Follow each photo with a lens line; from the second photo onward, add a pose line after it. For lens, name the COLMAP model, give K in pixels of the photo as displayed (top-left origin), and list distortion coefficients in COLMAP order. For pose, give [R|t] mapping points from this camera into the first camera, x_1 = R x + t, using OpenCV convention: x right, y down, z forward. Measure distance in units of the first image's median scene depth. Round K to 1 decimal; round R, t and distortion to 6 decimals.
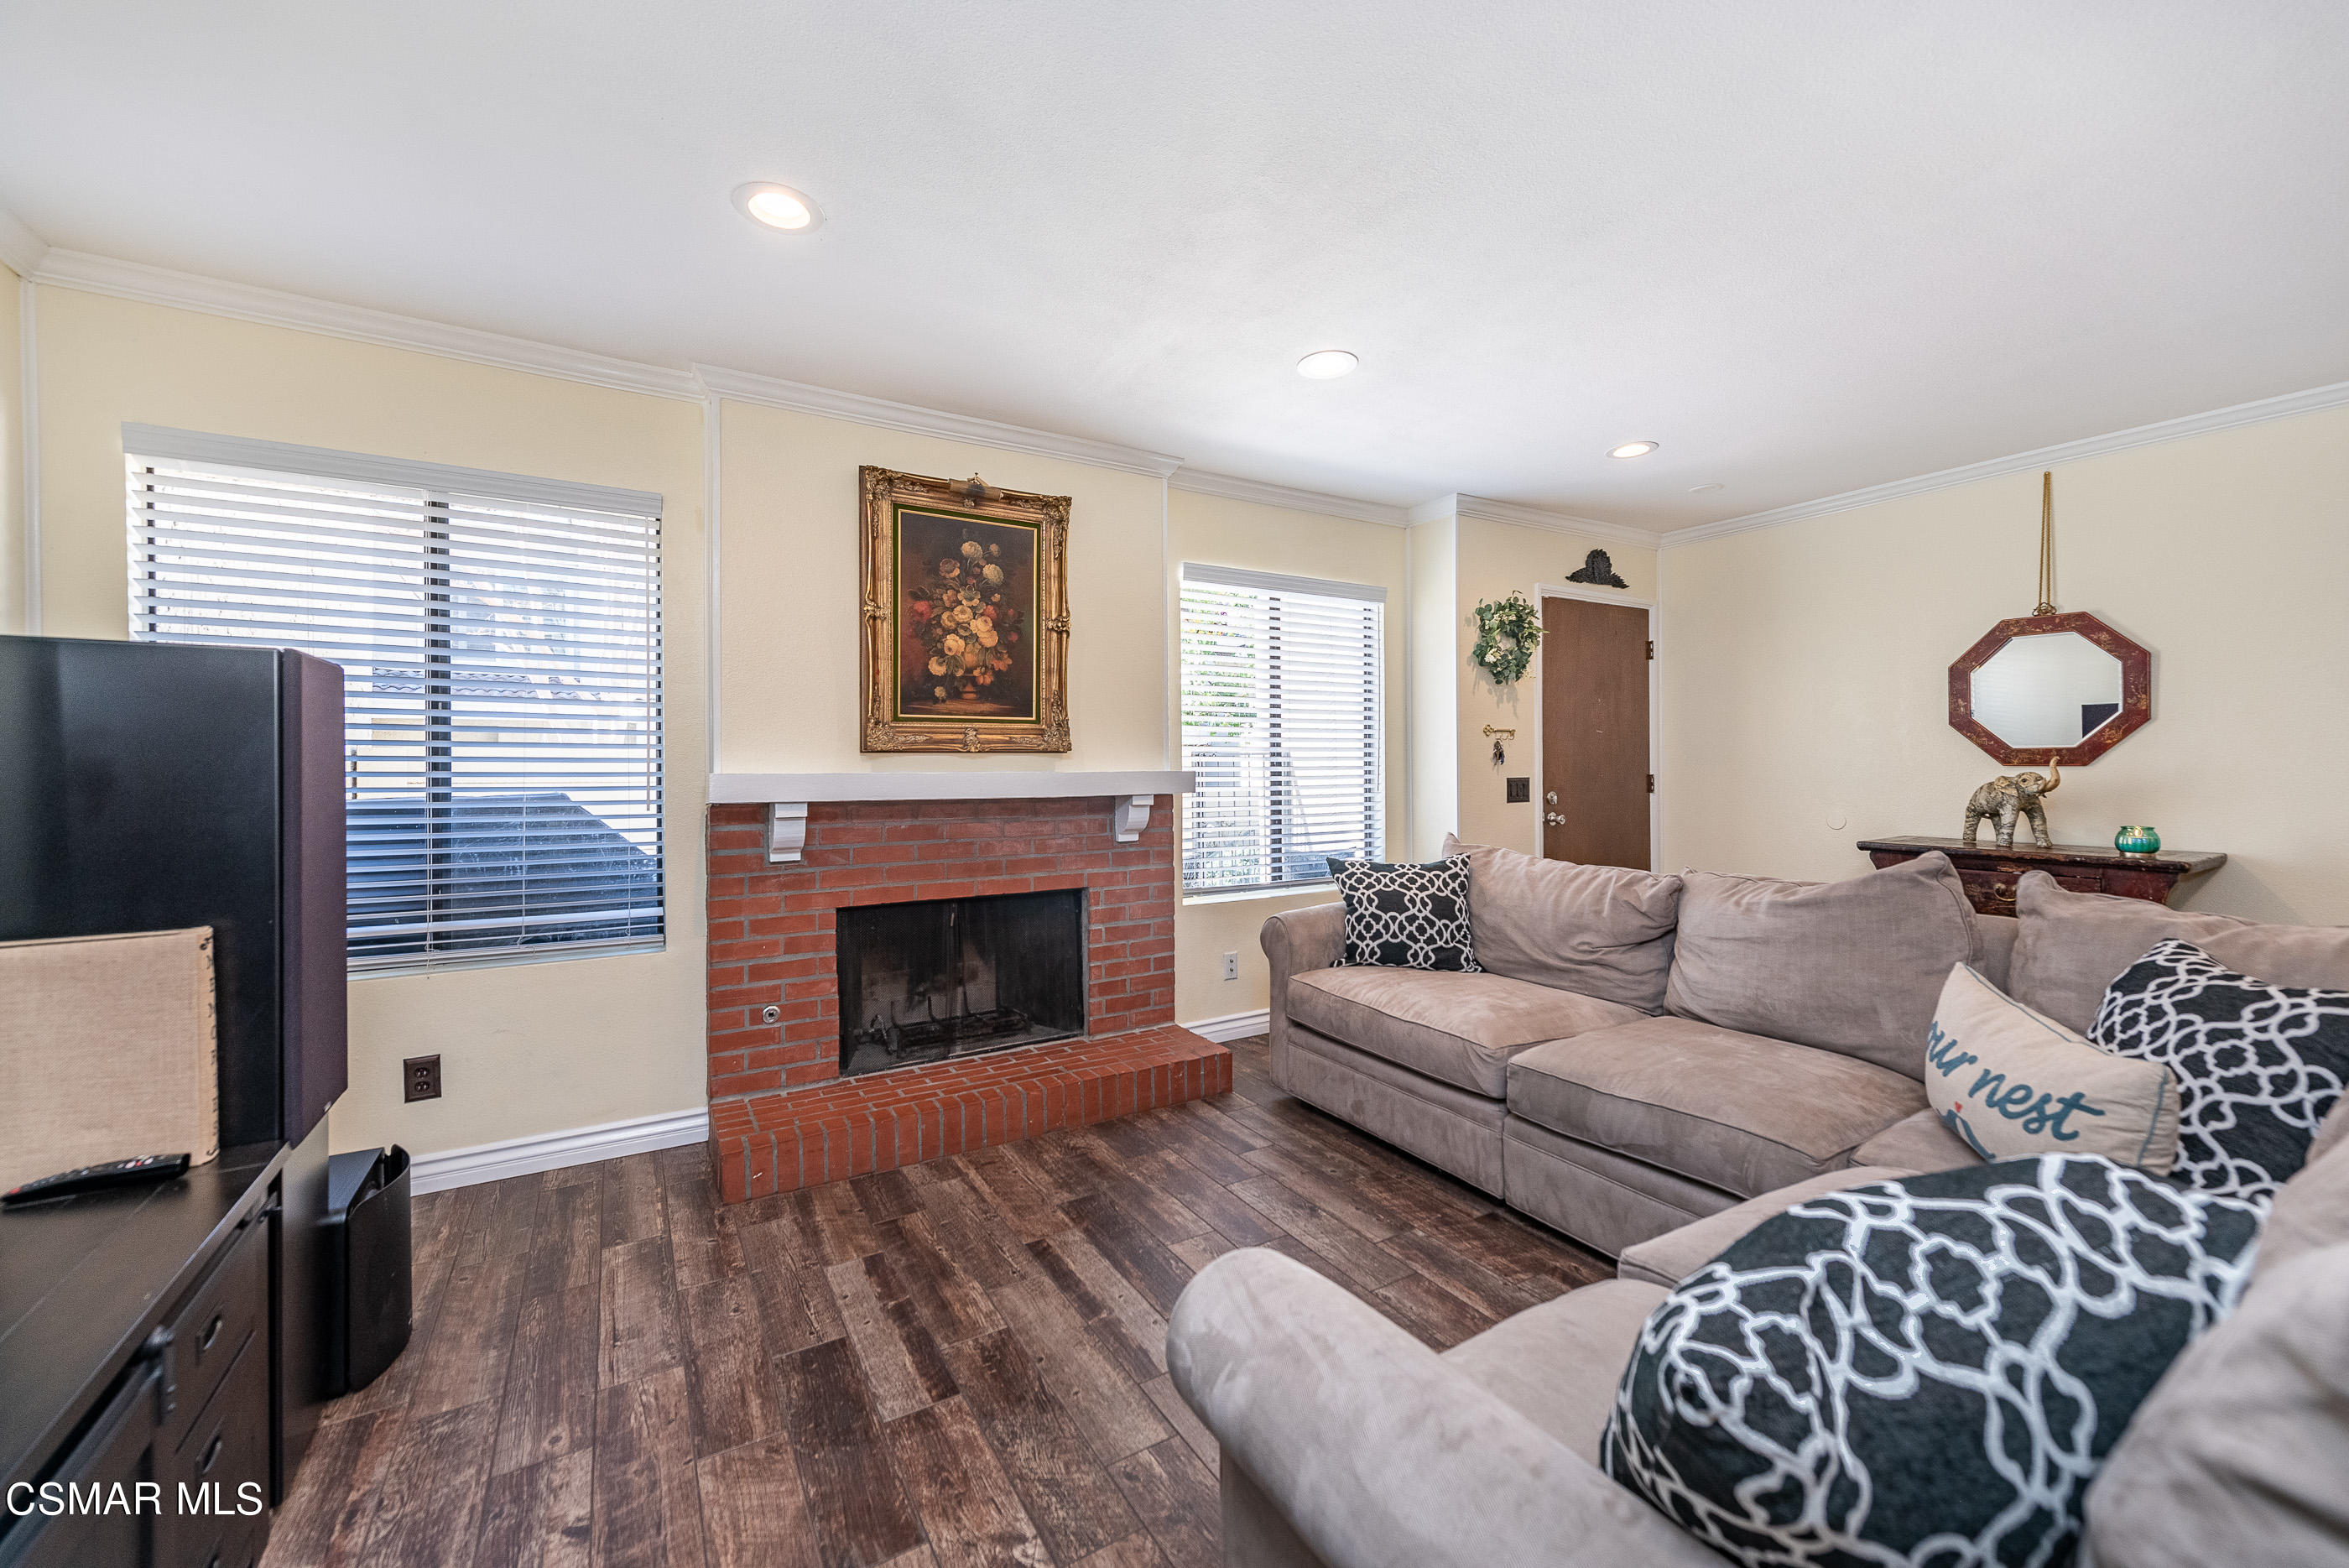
lens RADIAL K [[924.0, 0, 1179.9], [0, 924.0, 766.6], [0, 0, 1]] dist [0.013345, -0.005385]
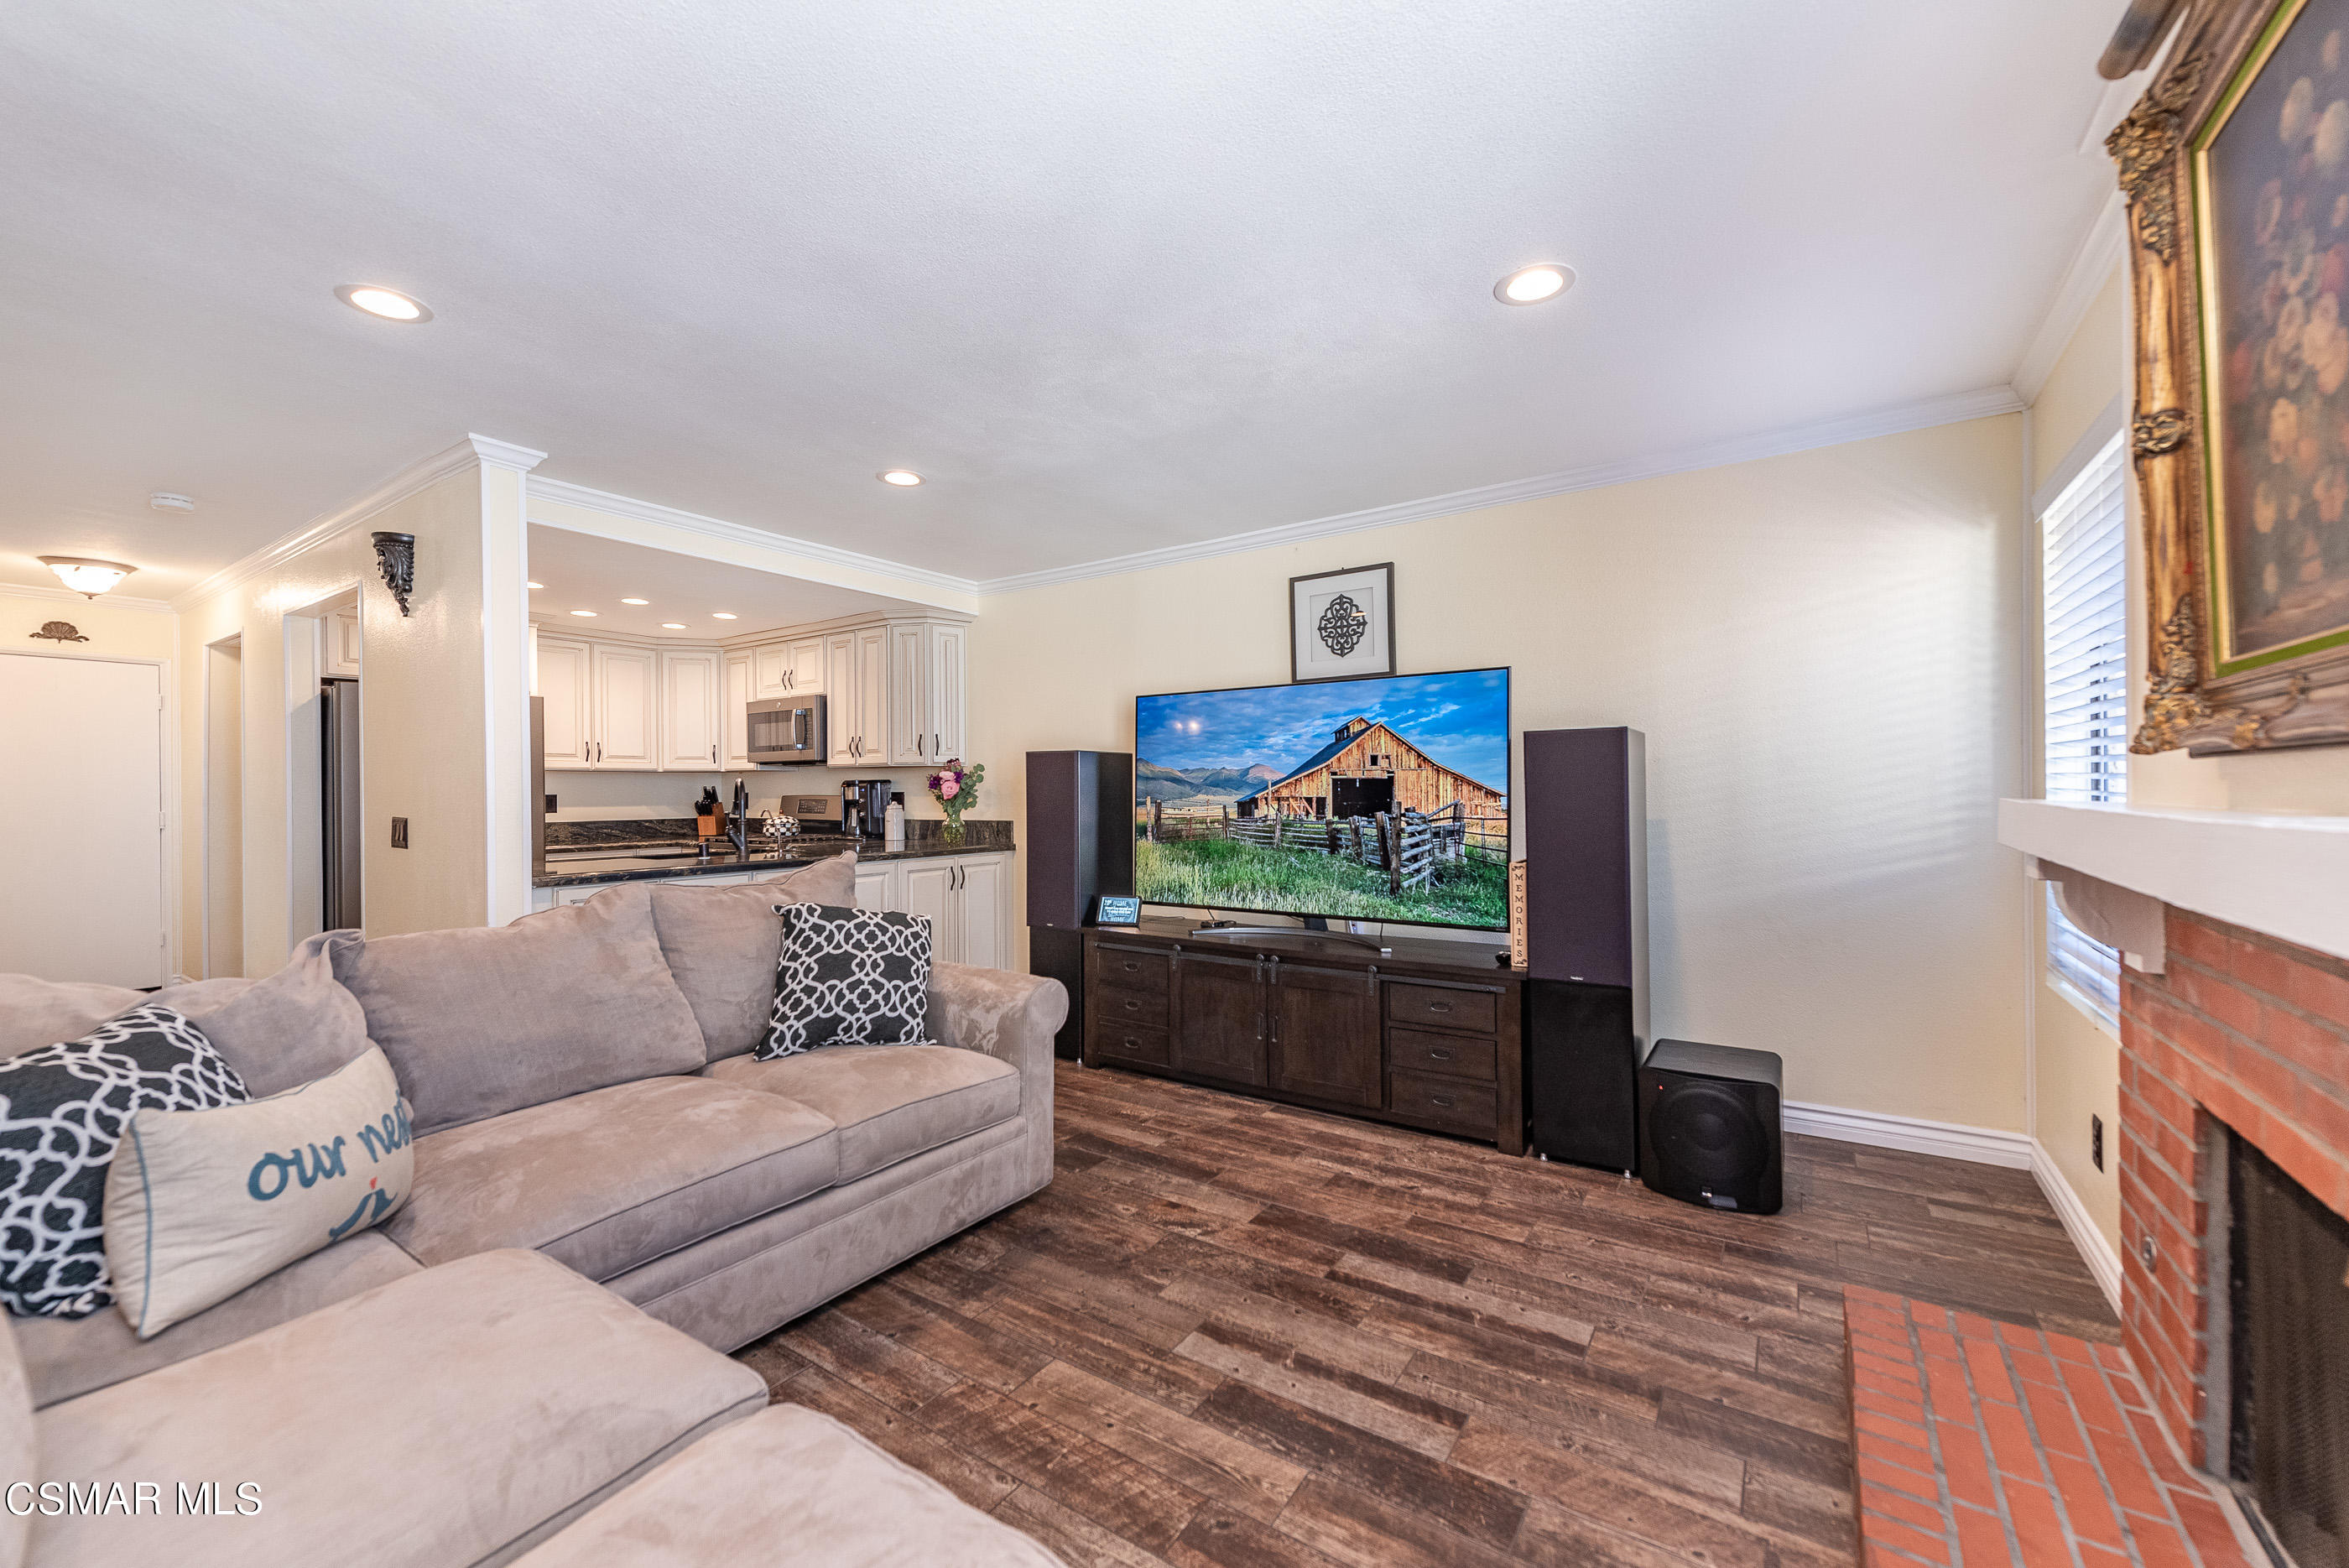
lens RADIAL K [[924.0, 0, 1177.0], [0, 924.0, 790.7], [0, 0, 1]] dist [0.013345, -0.005385]
pose [[-0.907364, 0.013848, -0.420118, 0.278869], [0.012141, 0.999904, 0.006738, -0.008771], [0.420171, 0.001014, -0.907444, 1.205542]]
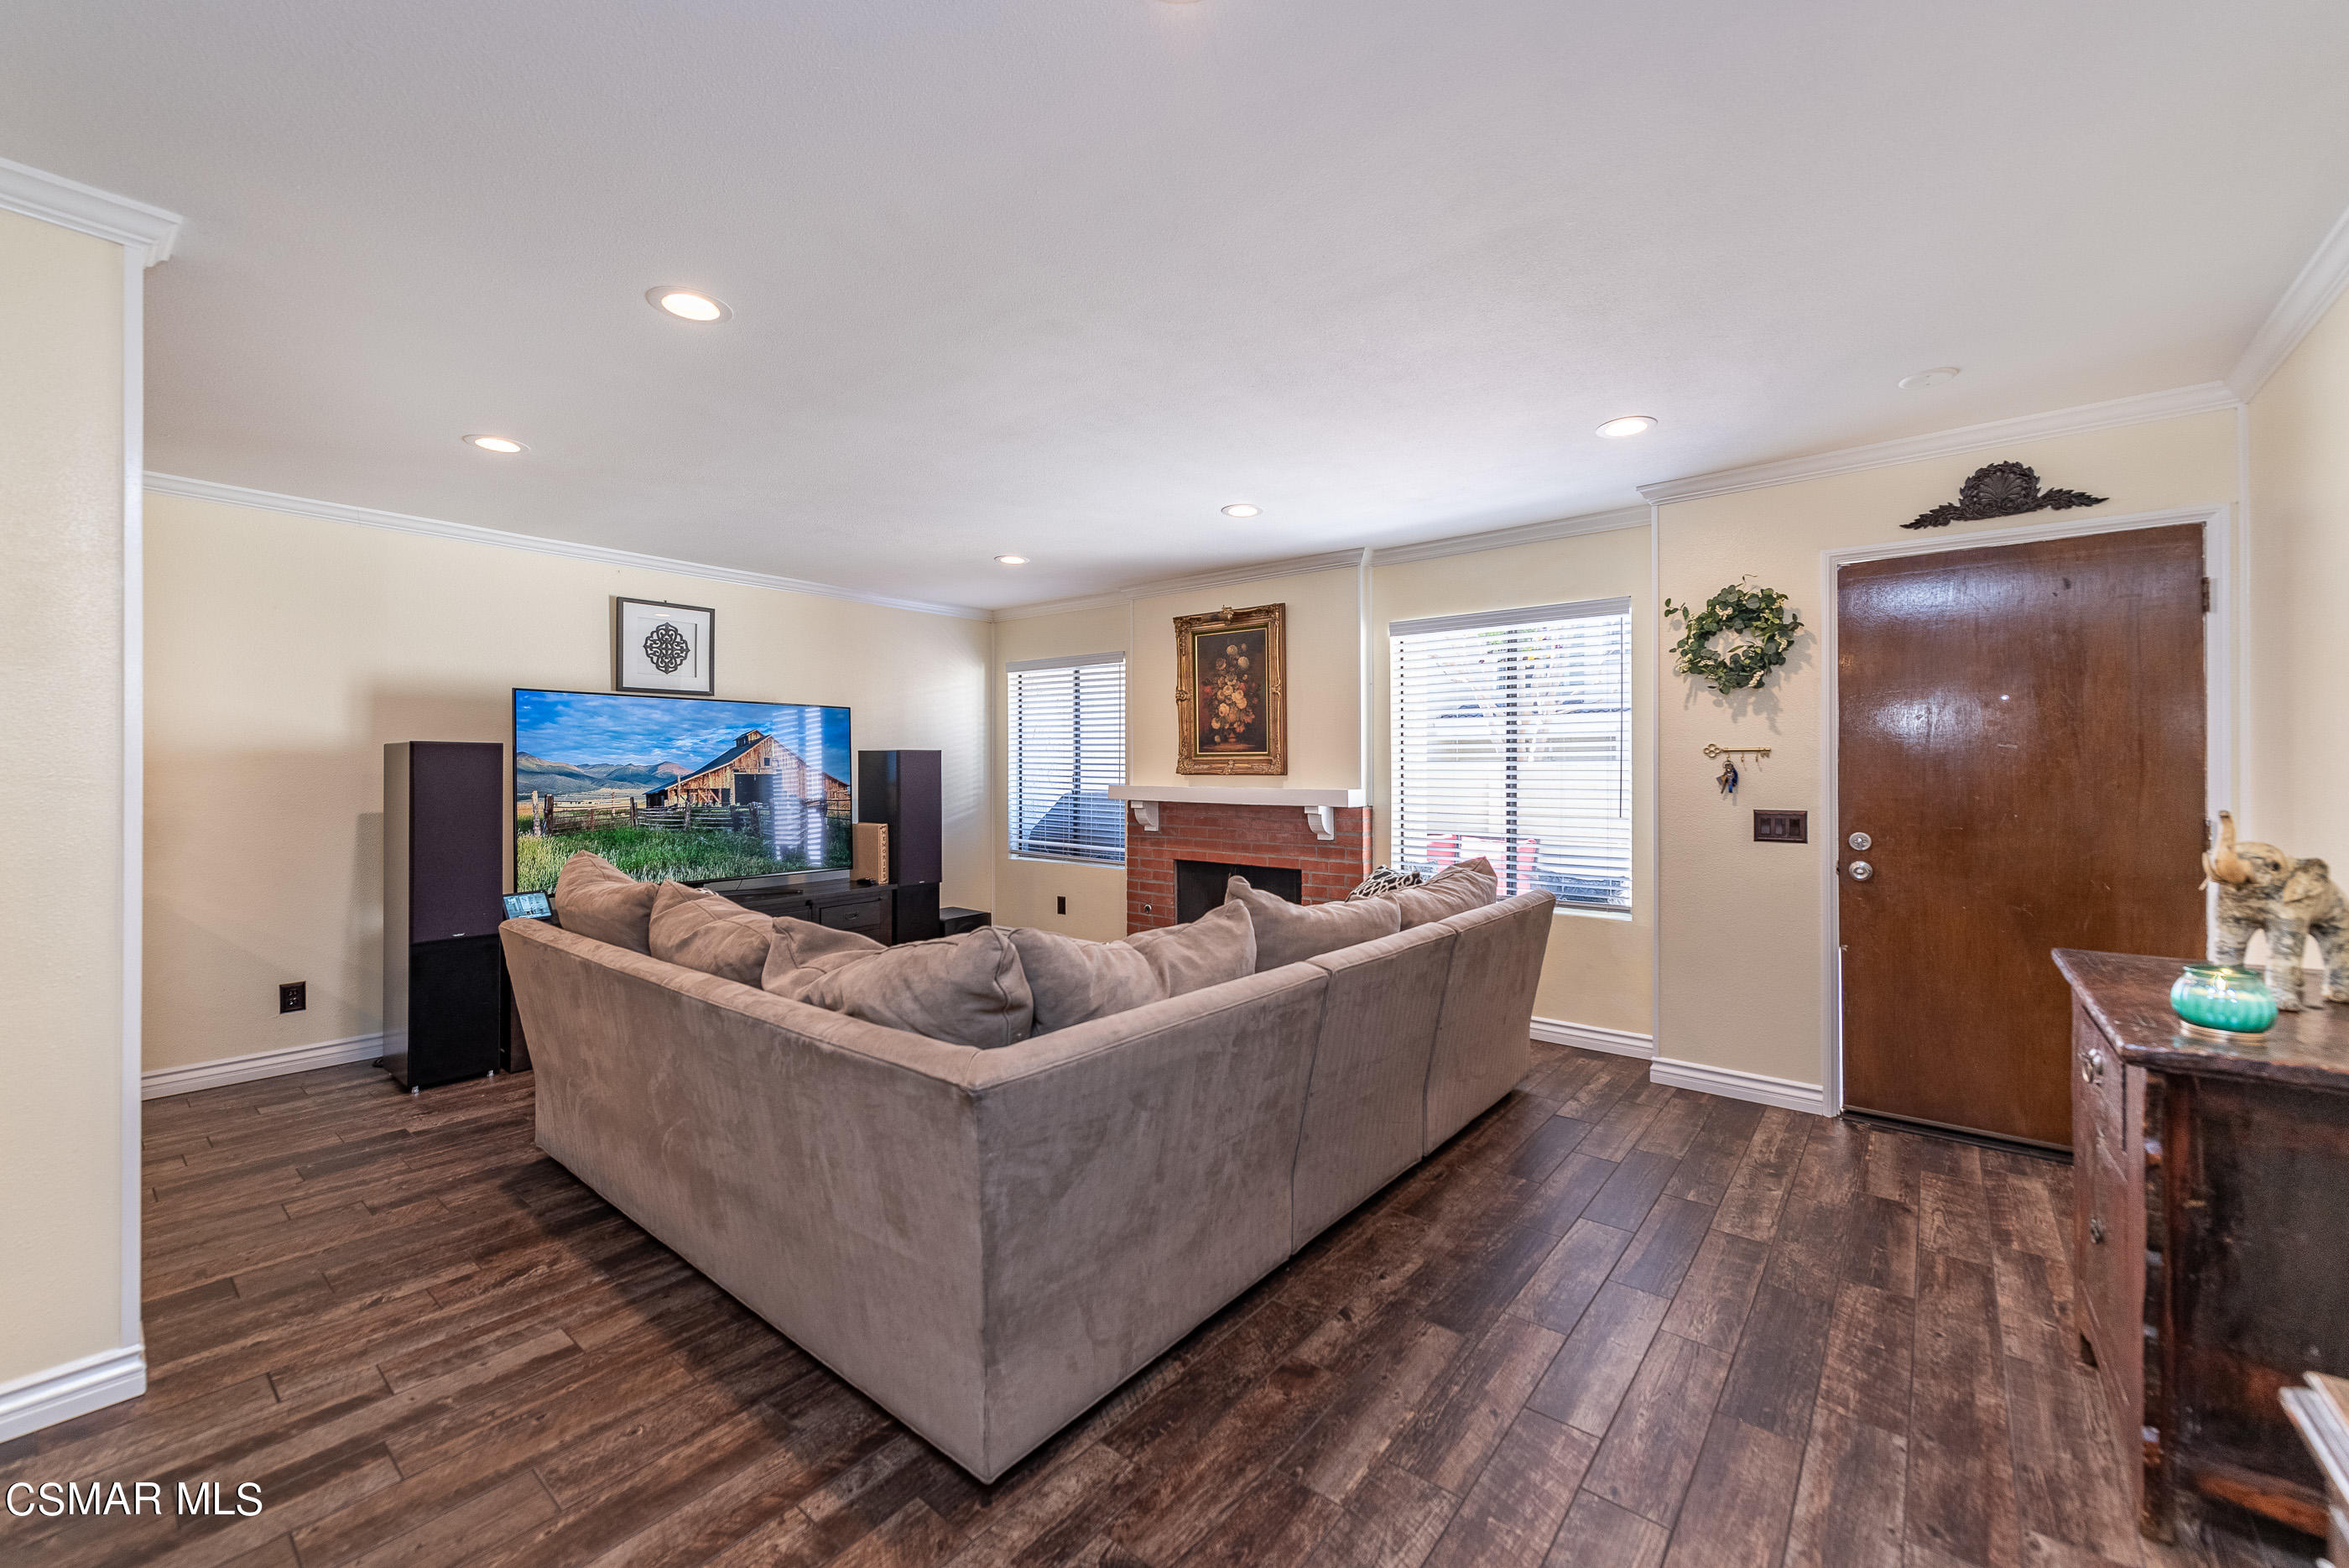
lens RADIAL K [[924.0, 0, 1181.7], [0, 924.0, 769.3], [0, 0, 1]] dist [0.013345, -0.005385]
pose [[0.341526, 0.006284, -0.939851, 1.352017], [-0.005207, 0.999975, 0.004794, -0.034642], [0.939858, 0.003256, 0.341550, 0.386395]]
